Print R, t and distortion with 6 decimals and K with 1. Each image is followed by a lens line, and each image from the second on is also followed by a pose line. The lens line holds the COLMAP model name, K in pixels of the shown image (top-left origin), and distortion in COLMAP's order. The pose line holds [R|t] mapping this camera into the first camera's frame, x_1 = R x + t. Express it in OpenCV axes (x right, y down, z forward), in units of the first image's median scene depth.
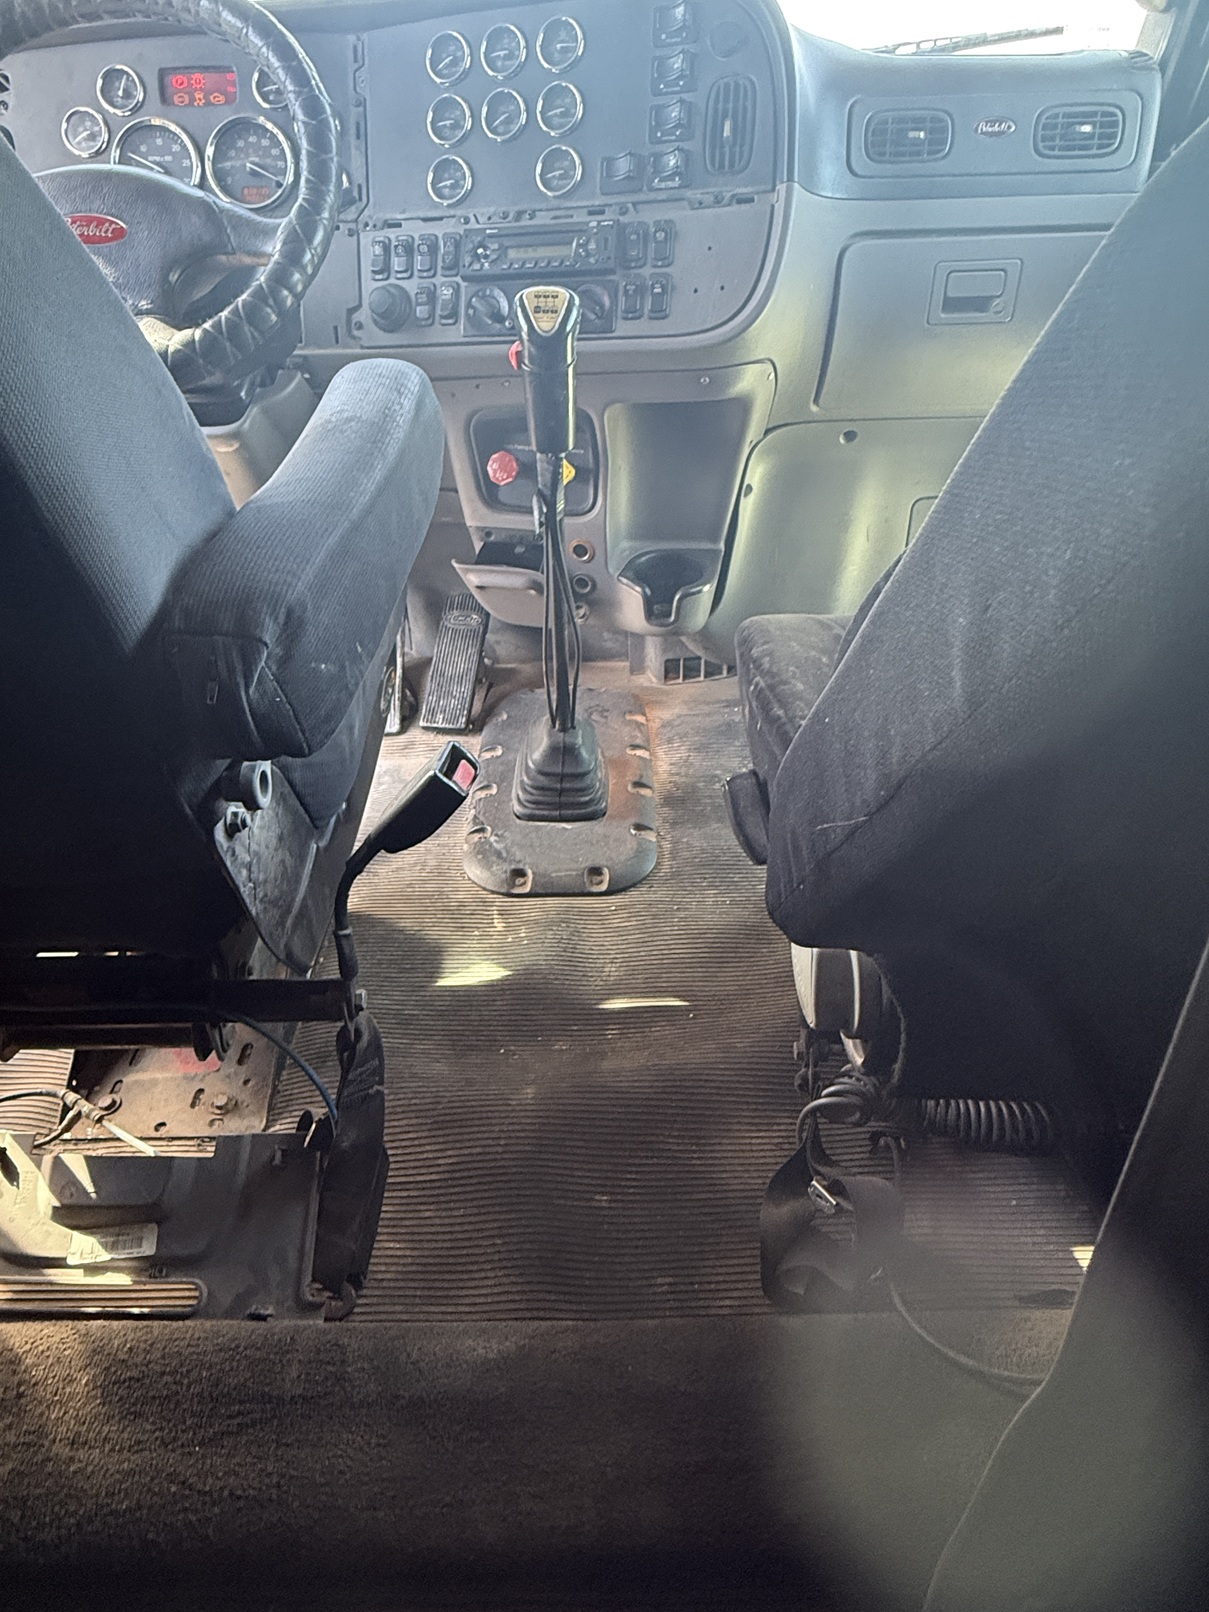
lens RADIAL K [[999.0, 0, 604.5], [0, 999.0, 806.0], [0, 0, 1]] dist [-0.002435, -0.000773]
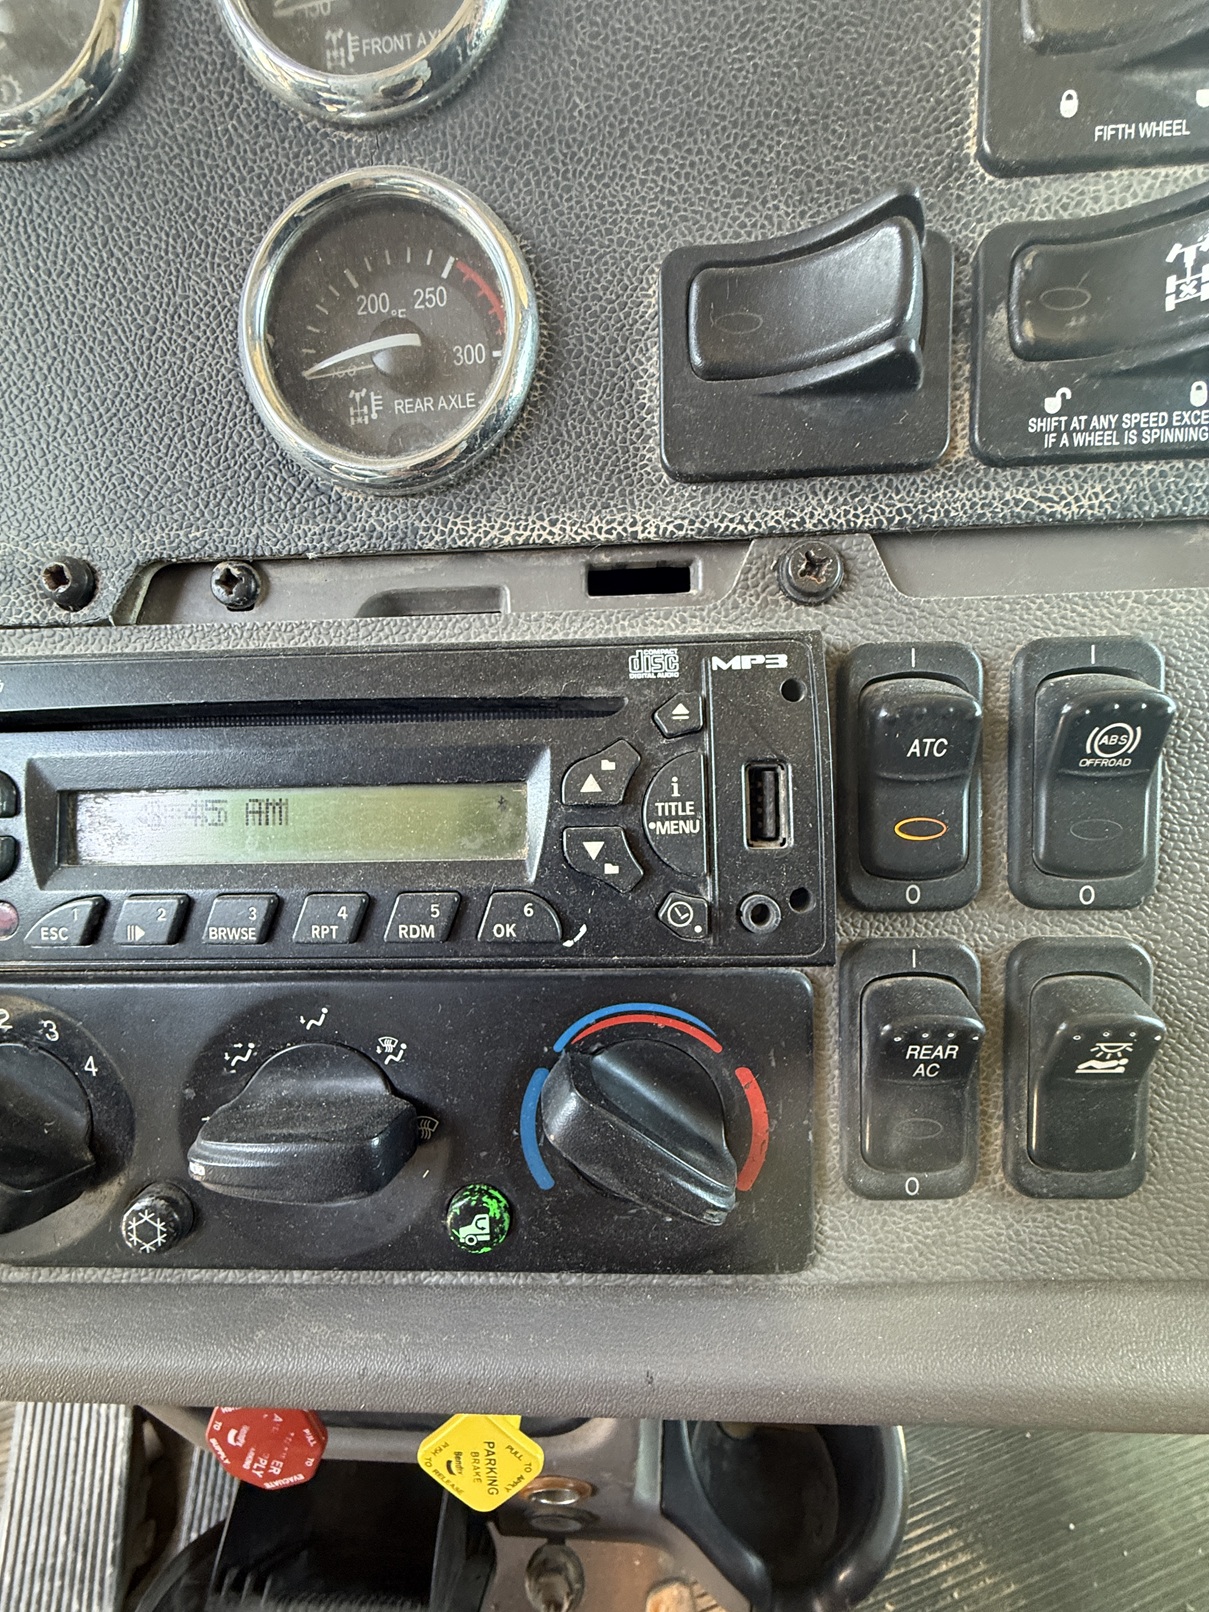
lens RADIAL K [[637.4, 0, 604.5], [0, 637.4, 806.0], [0, 0, 1]] dist [-0.004983, 0.000886]
pose [[0.968904, -0.086342, 0.231884, -0.042408], [0.109341, 0.990082, -0.088213, -0.548184], [-0.221968, 0.110825, 0.968735, 0.901430]]
